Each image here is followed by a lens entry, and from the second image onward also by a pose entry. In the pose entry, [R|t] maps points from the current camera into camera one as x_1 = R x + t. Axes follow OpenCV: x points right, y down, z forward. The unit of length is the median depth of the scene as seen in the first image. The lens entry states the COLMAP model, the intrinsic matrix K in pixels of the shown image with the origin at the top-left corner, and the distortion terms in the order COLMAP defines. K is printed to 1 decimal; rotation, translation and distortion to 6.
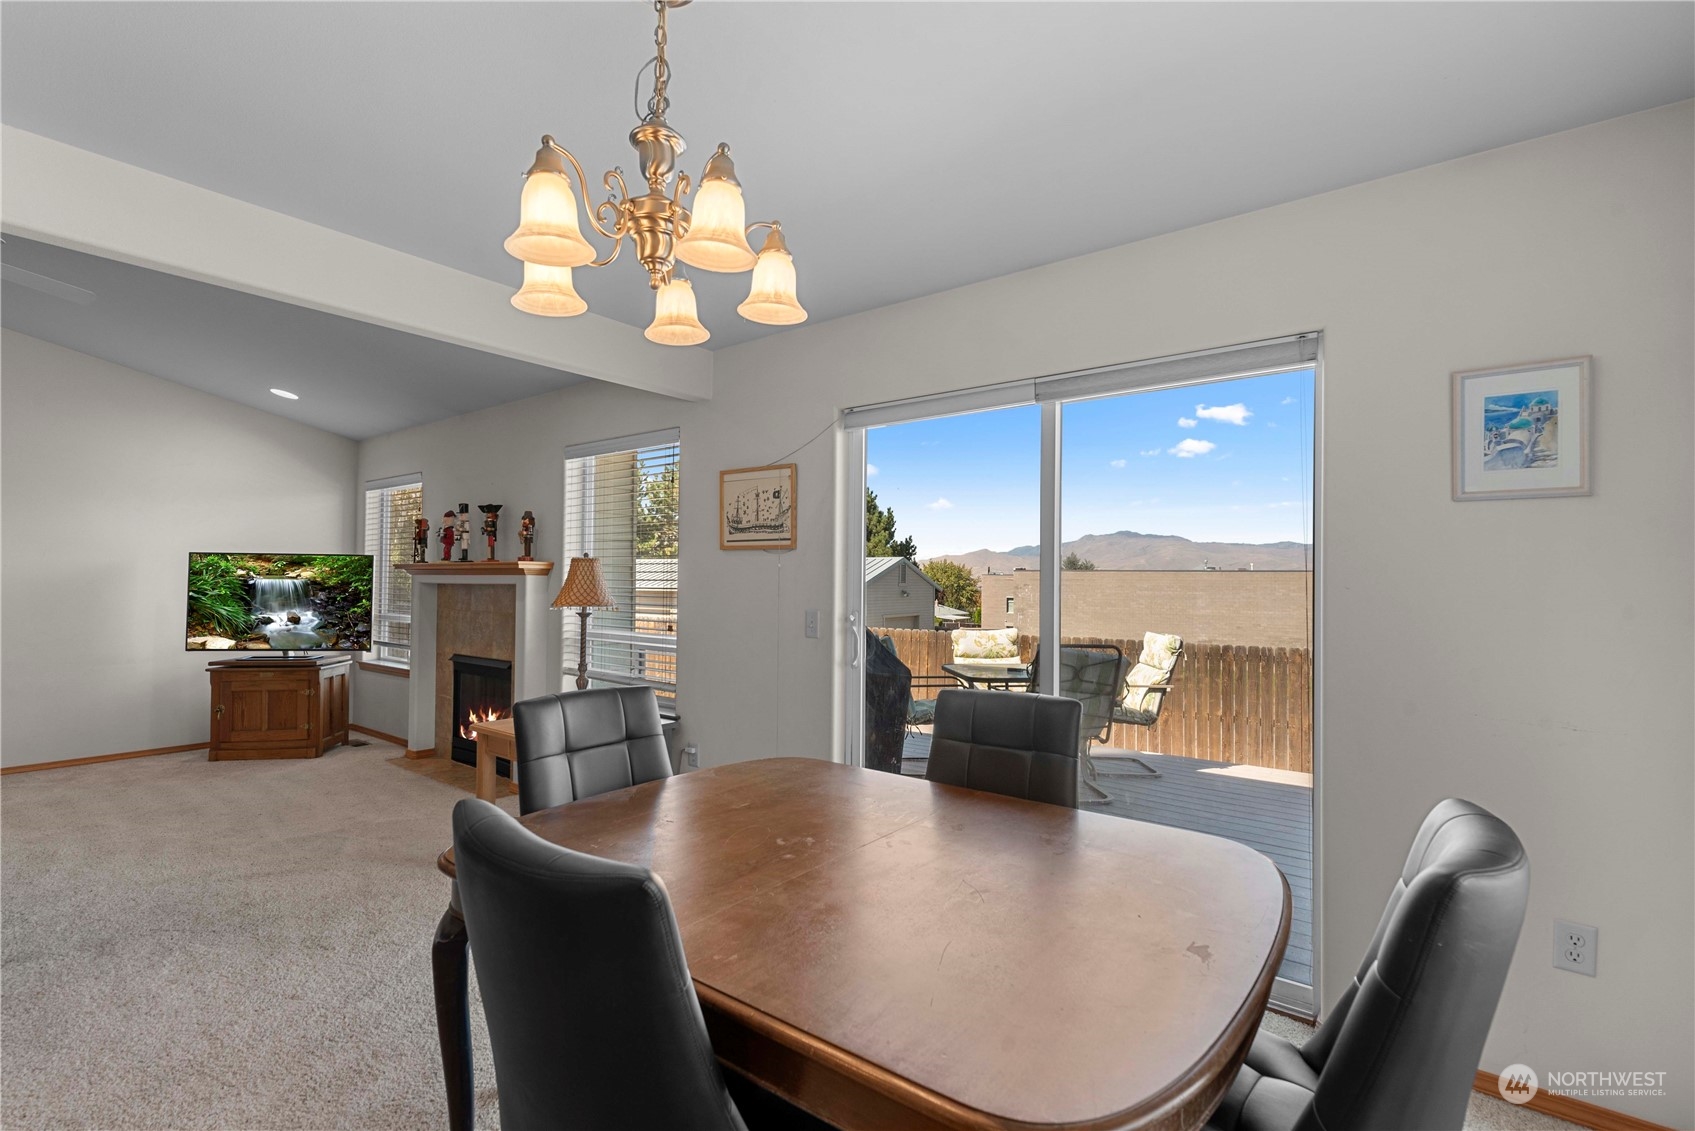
lens RADIAL K [[777.5, 0, 849.8], [0, 777.5, 582.1], [0, 0, 1]] dist [0.002631, -0.000050]
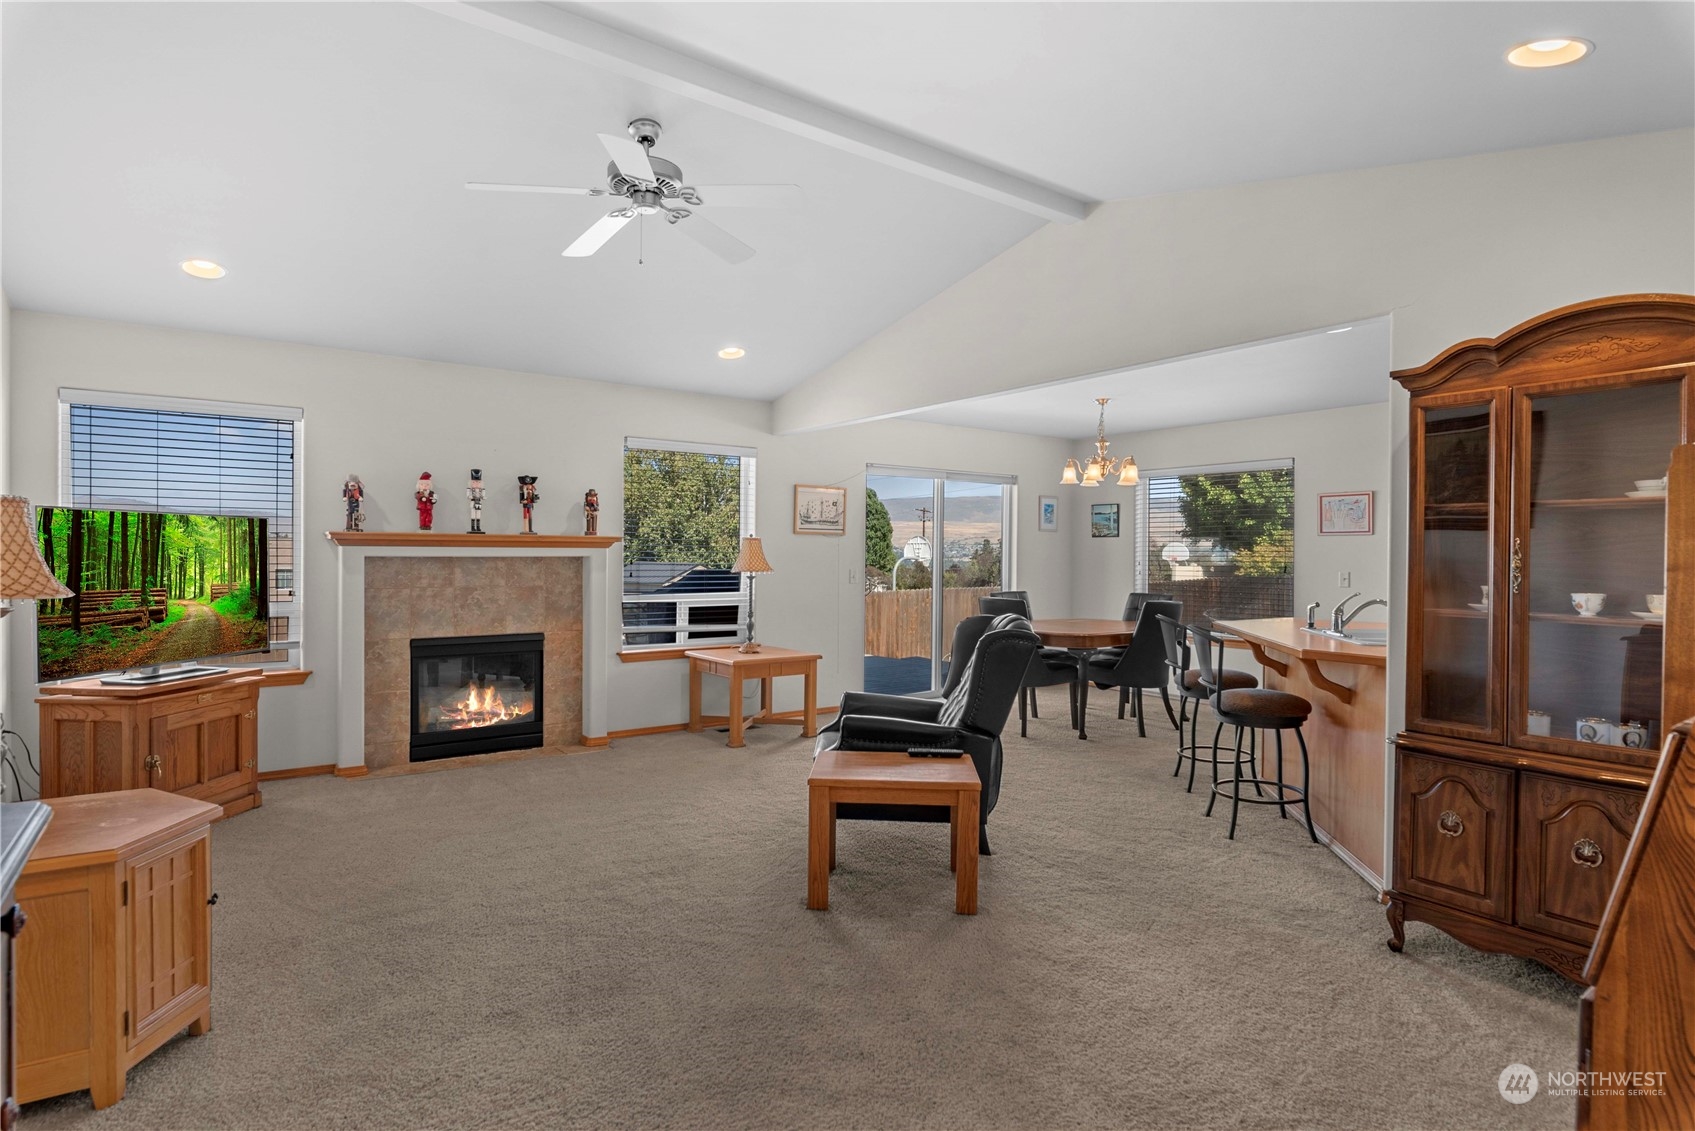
lens RADIAL K [[887.4, 0, 851.2], [0, 887.4, 563.8], [0, 0, 1]] dist [-0.007726, -0.000110]
pose [[0.270667, -0.019583, 0.962474, -1.297663], [-0.003662, 0.999765, 0.021372, -0.012654], [-0.962666, -0.009310, 0.270532, 0.265539]]
